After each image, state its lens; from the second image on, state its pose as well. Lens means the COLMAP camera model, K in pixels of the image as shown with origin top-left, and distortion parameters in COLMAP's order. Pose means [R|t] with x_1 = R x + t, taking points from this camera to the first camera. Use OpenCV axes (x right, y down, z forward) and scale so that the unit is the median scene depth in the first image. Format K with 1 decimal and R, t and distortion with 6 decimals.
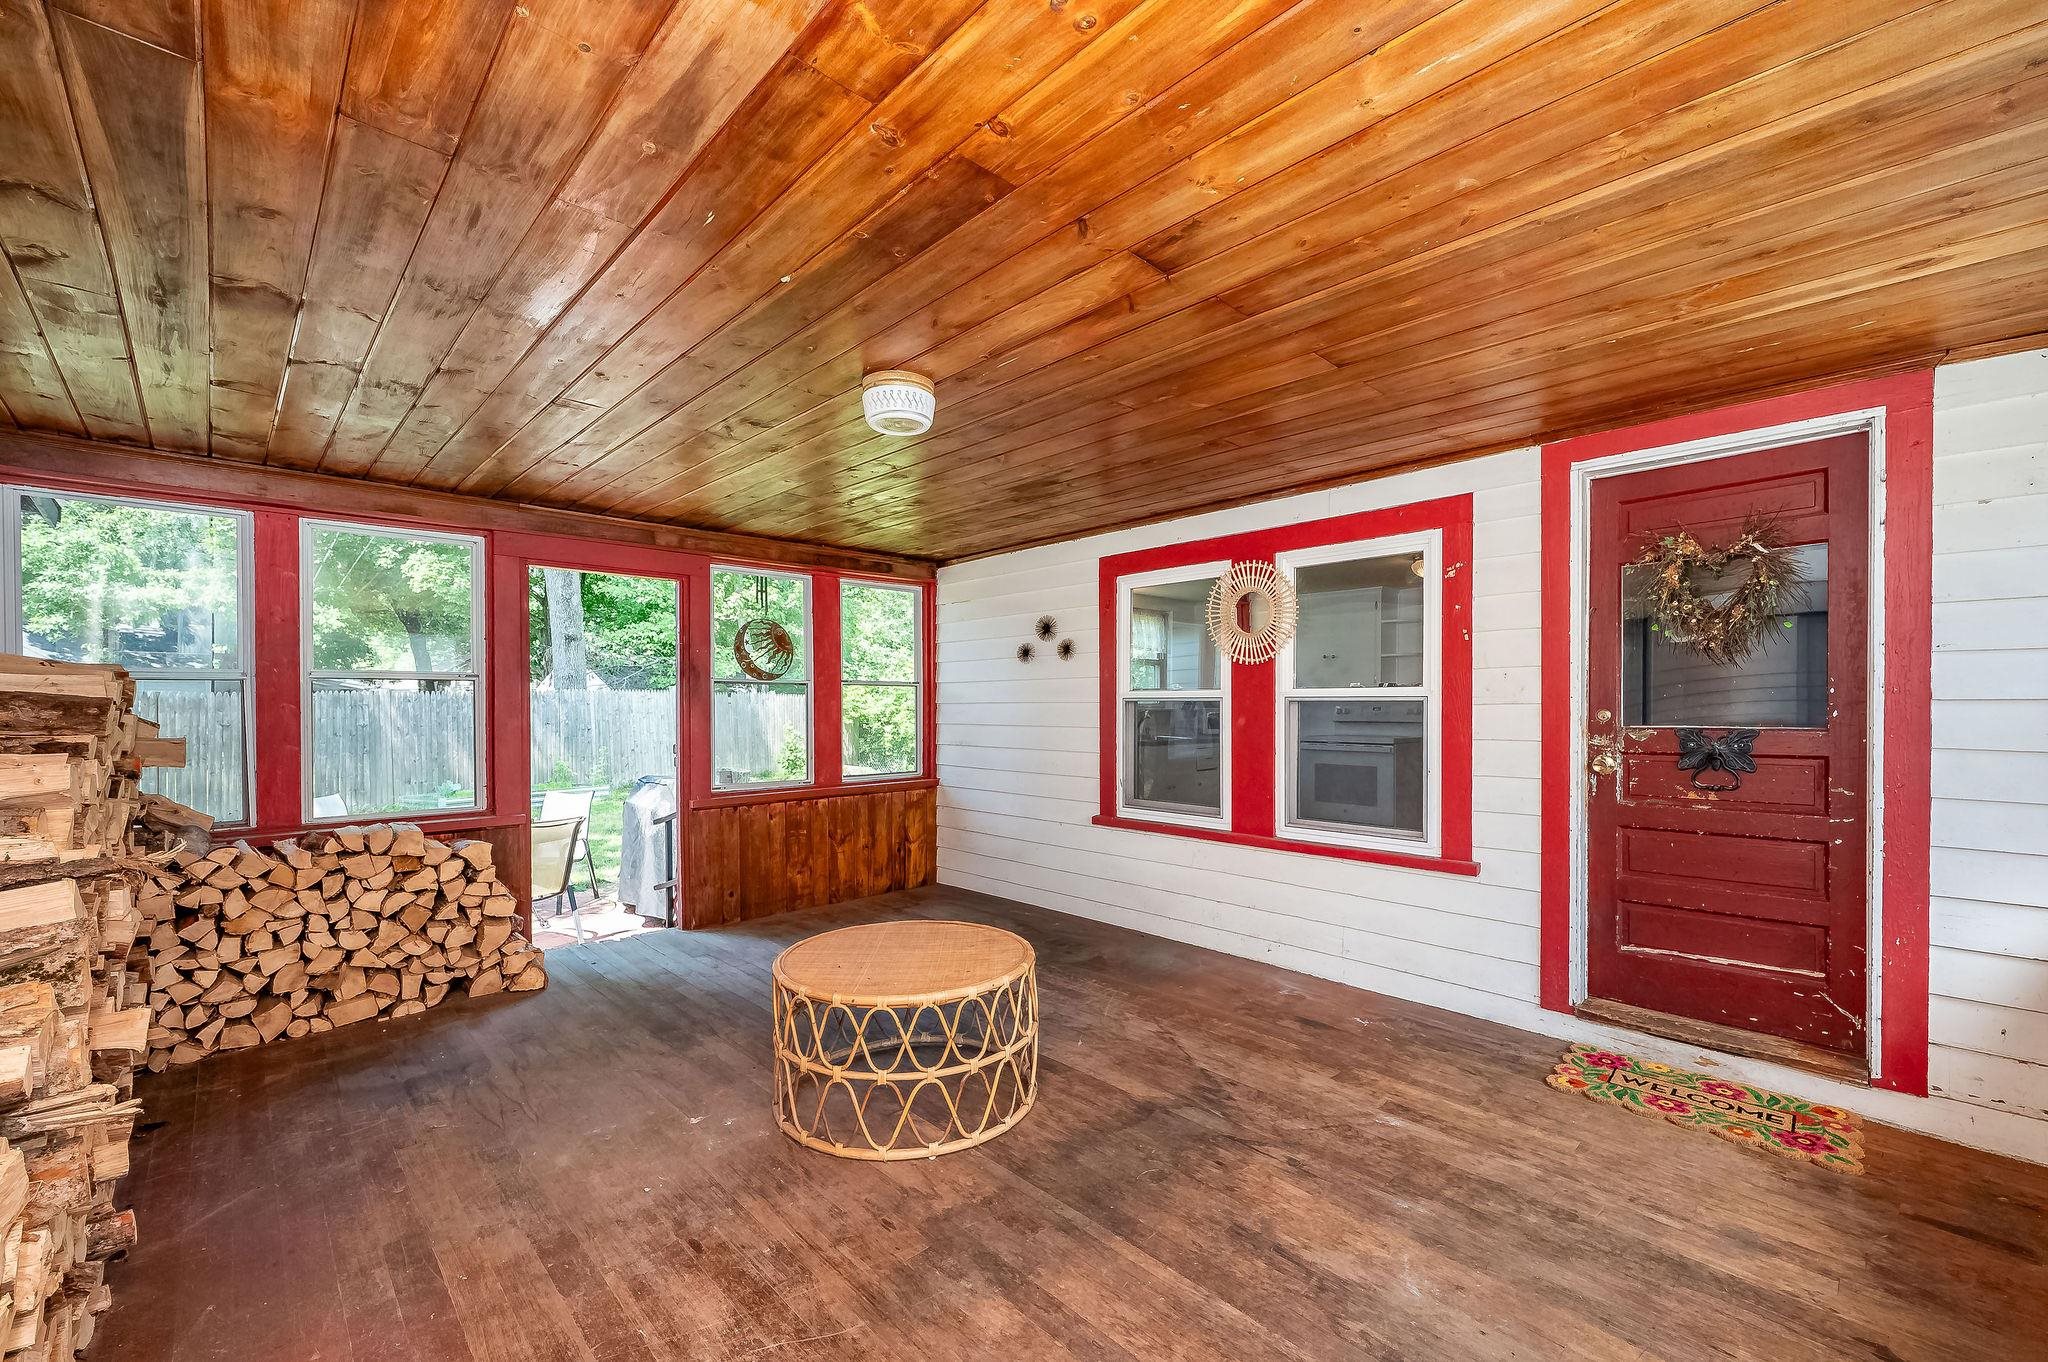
lens RADIAL K [[838.7, 0, 984.0], [0, 838.7, 709.4], [0, 0, 1]] dist [0.001551, 0.000266]
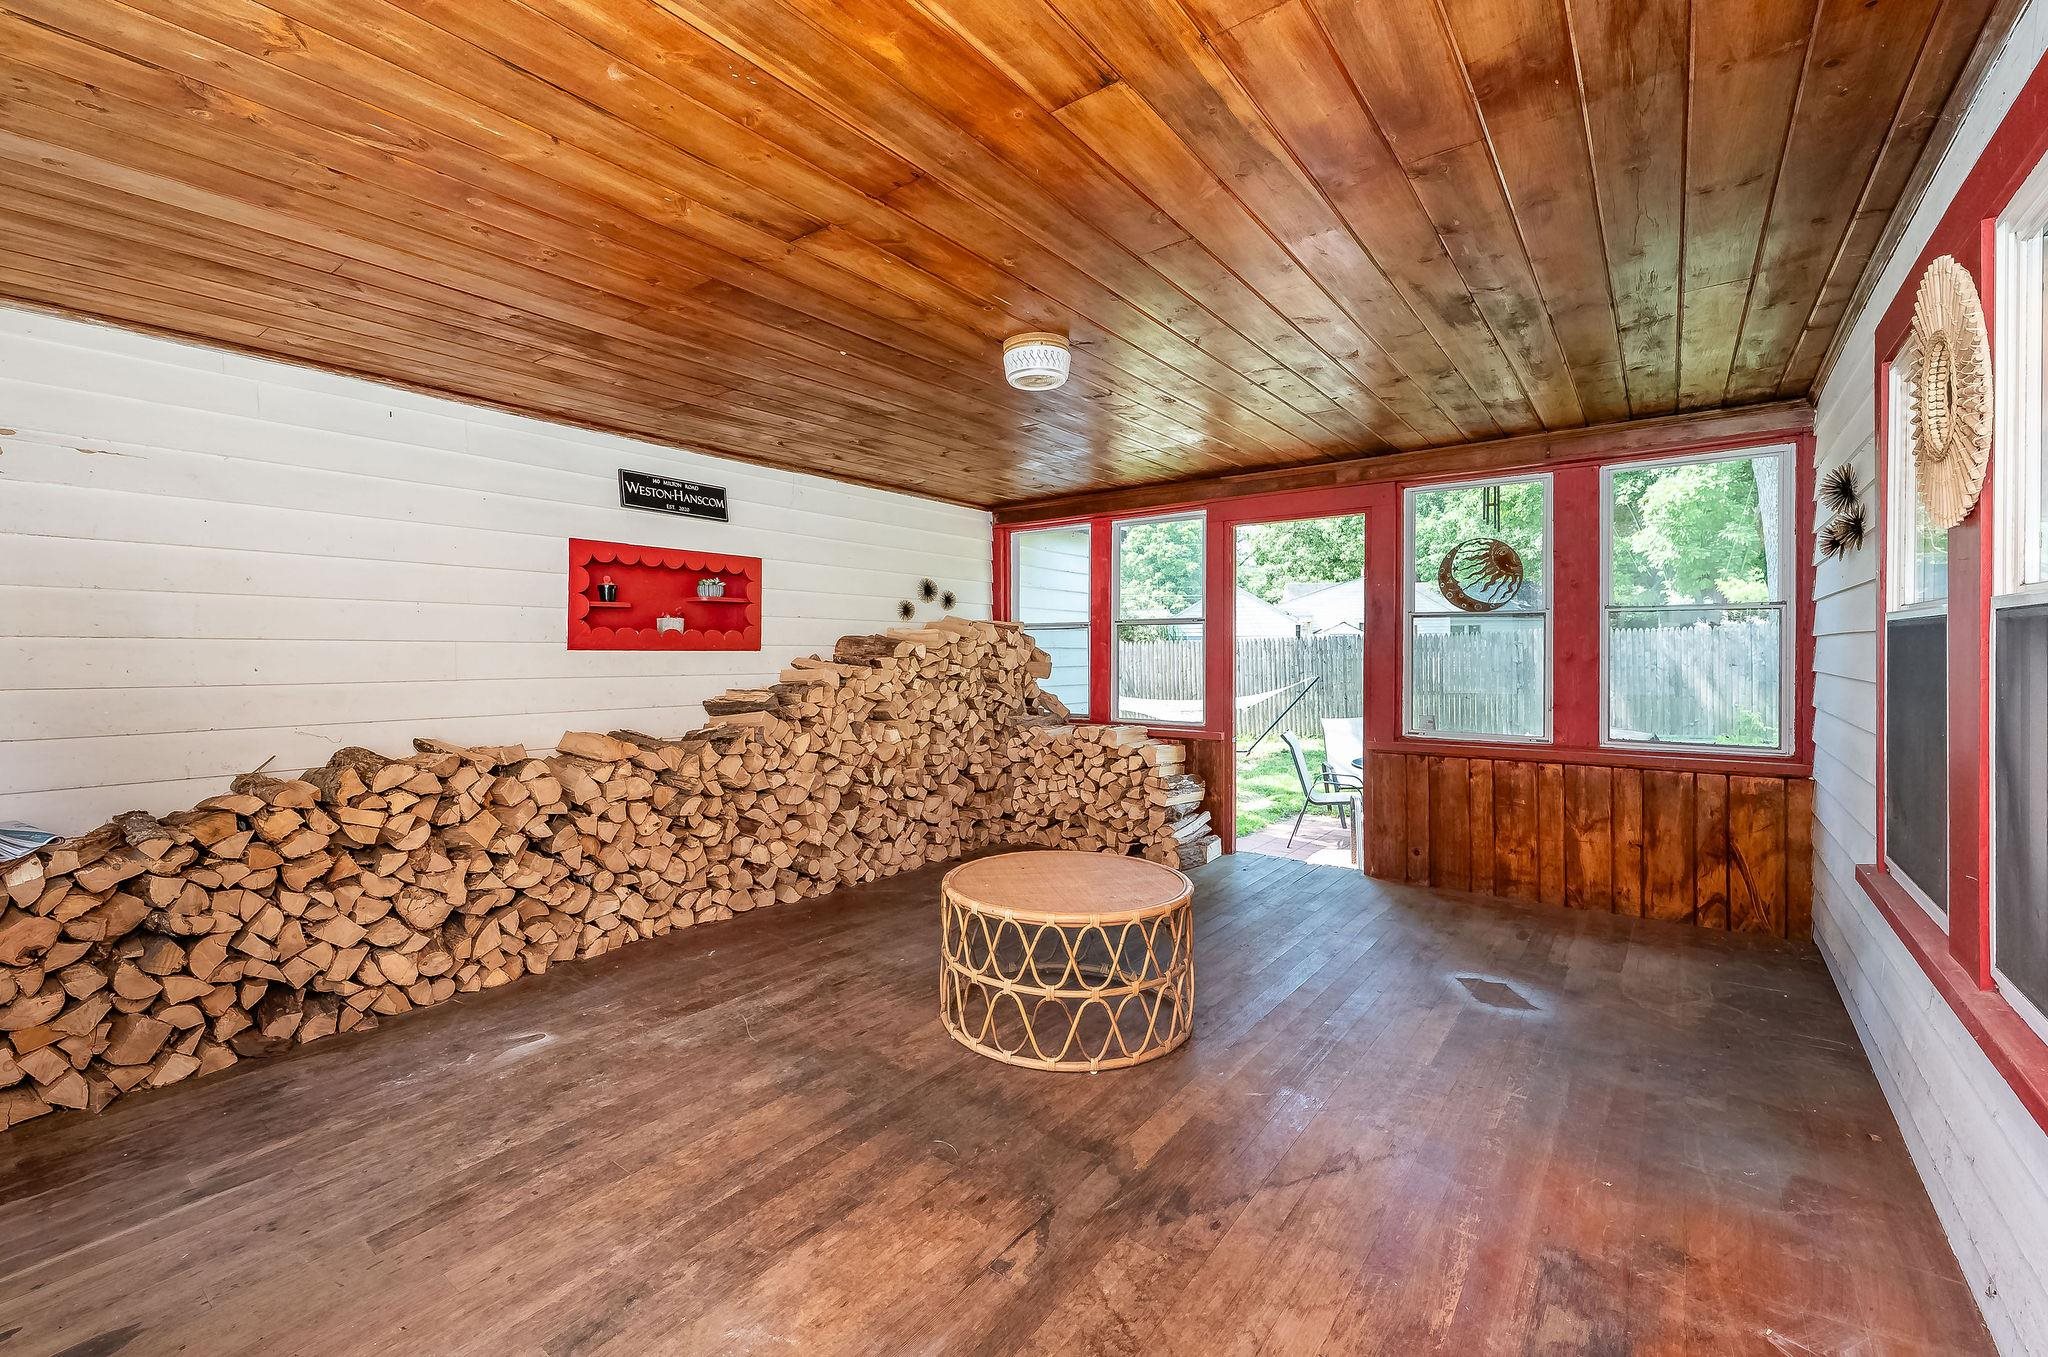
lens RADIAL K [[850.8, 0, 1017.2], [0, 850.8, 646.0], [0, 0, 1]] dist [0.002145, 0.000216]
pose [[0.174387, -0.001453, -0.984676, 0.707942], [-0.001533, 0.999997, -0.001747, 0.002878], [0.984676, 0.001815, 0.174384, 0.570980]]
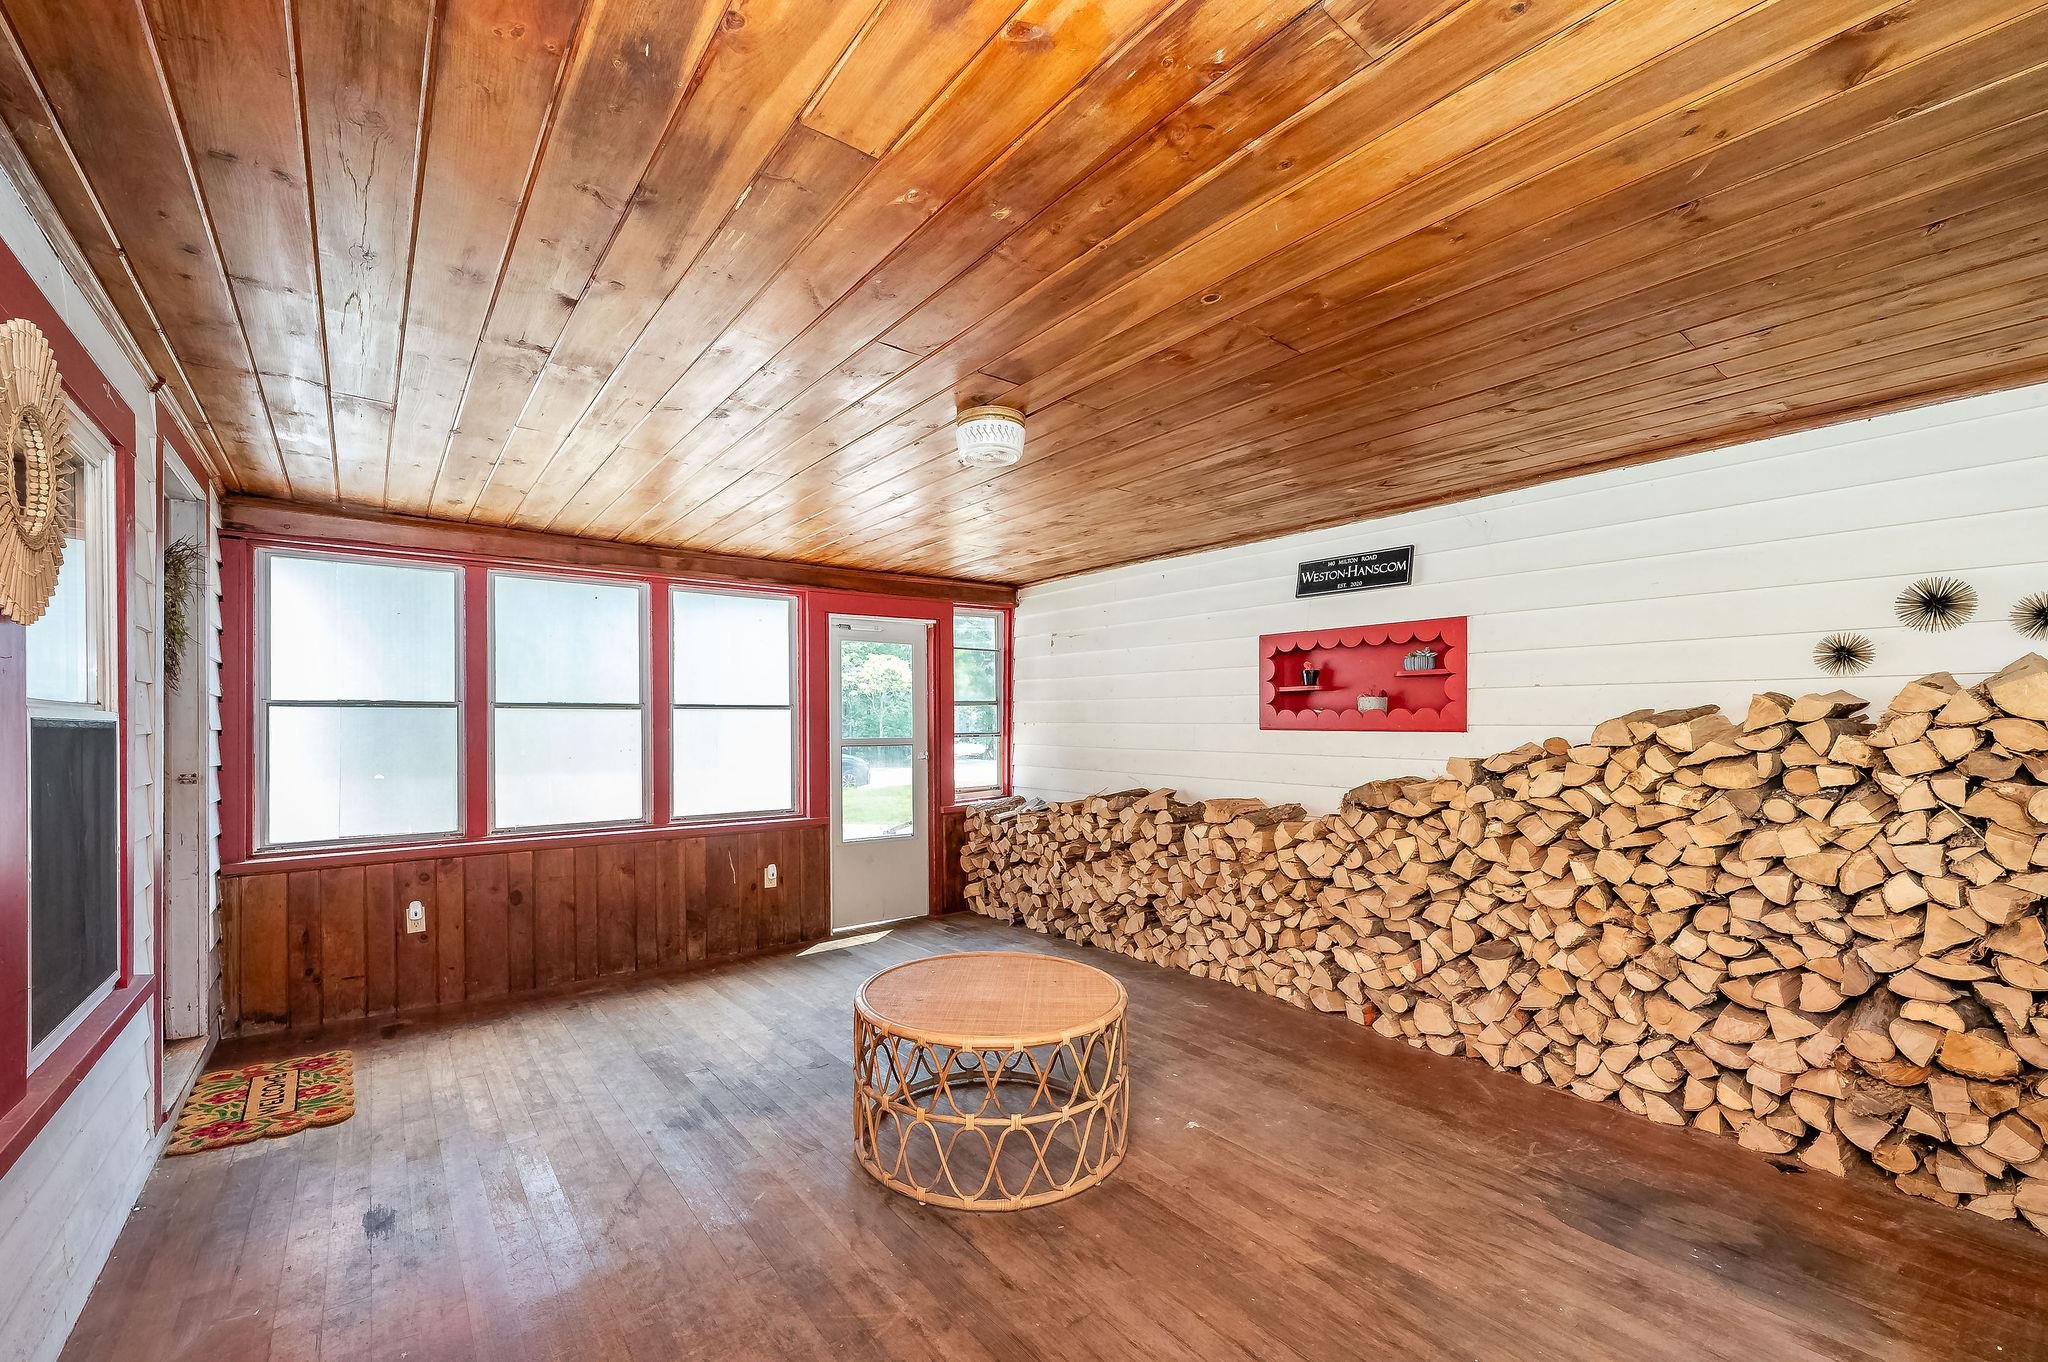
lens RADIAL K [[821.0, 0, 961.4], [0, 821.0, 724.3], [0, 0, 1]] dist [-0.000149, 0.000087]
pose [[-0.993846, 0.009001, 0.110407, -0.122948], [0.009833, 0.999927, 0.006995, -0.014190], [-0.110336, 0.008038, -0.993862, 1.457550]]
